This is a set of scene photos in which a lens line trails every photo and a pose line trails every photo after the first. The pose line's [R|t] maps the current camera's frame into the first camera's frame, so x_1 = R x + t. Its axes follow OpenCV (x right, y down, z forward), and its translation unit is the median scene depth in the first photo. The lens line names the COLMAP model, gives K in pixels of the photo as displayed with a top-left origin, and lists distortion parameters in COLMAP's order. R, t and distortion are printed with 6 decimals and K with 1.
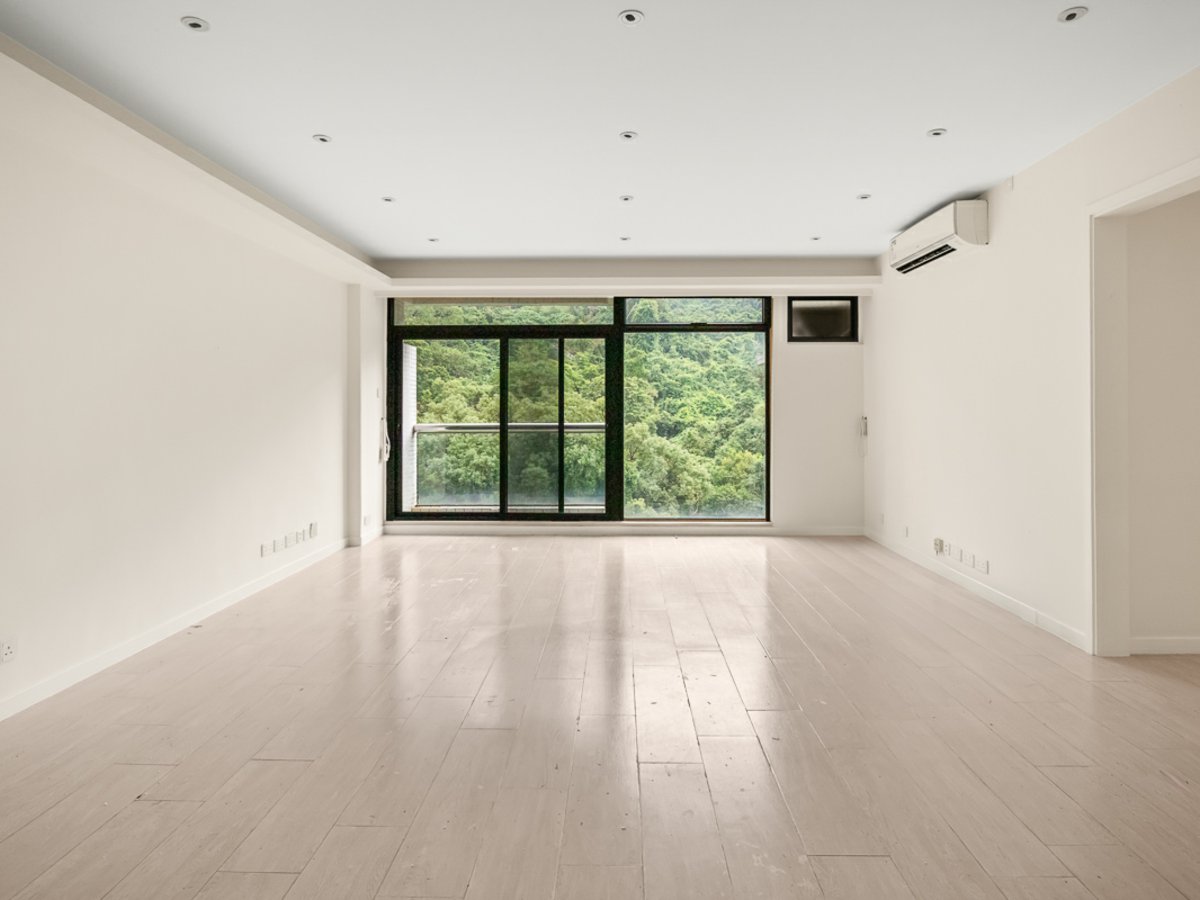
lens RADIAL K [[690.7, 0, 602.5], [0, 690.7, 402.5], [0, 0, 1]] dist [-0.004066, 0.000709]
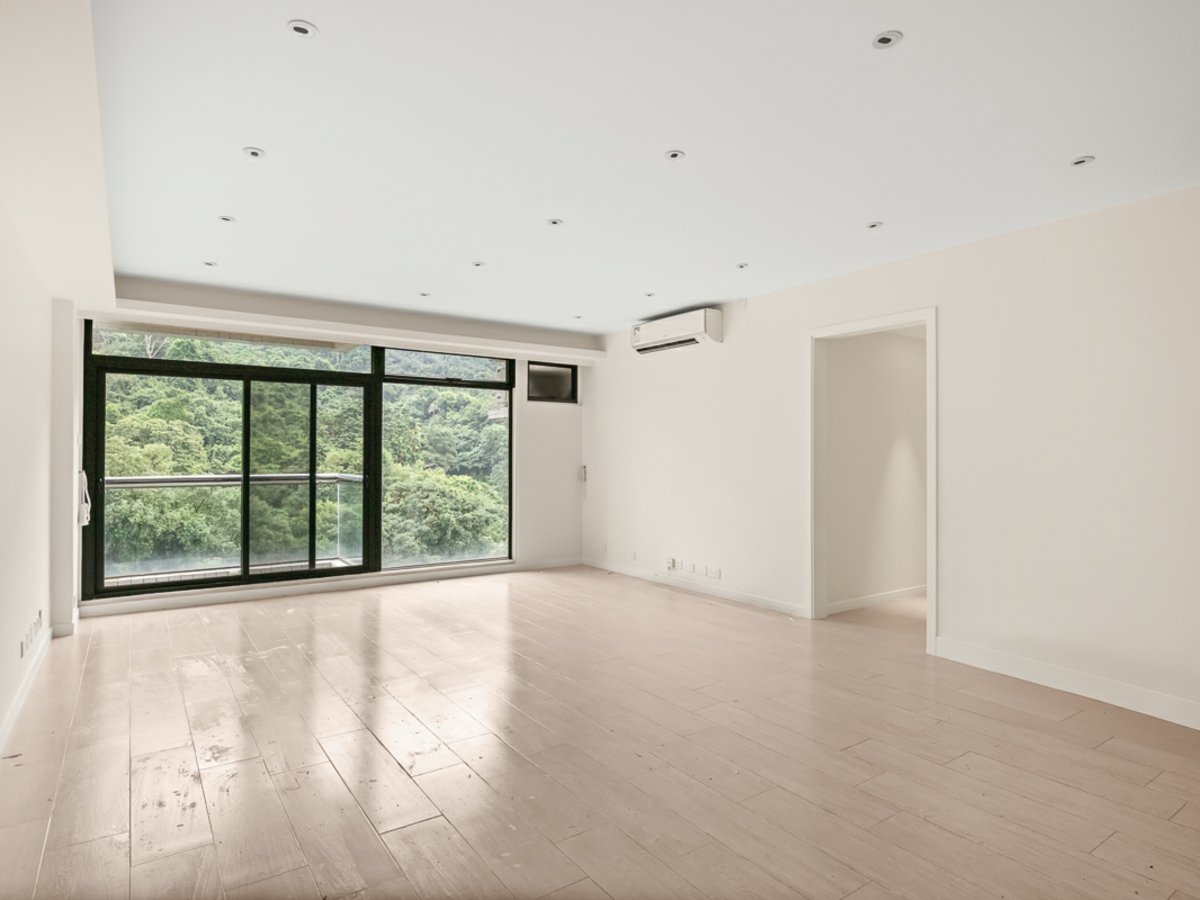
lens RADIAL K [[675.9, 0, 596.2], [0, 675.9, 450.2], [0, 0, 1]] dist [0.000537, 0.001548]
pose [[0.810784, 0.007717, 0.585294, -0.285270], [-0.007304, 0.999969, -0.003067, -0.003013], [-0.585300, -0.001789, 0.810815, 0.025720]]
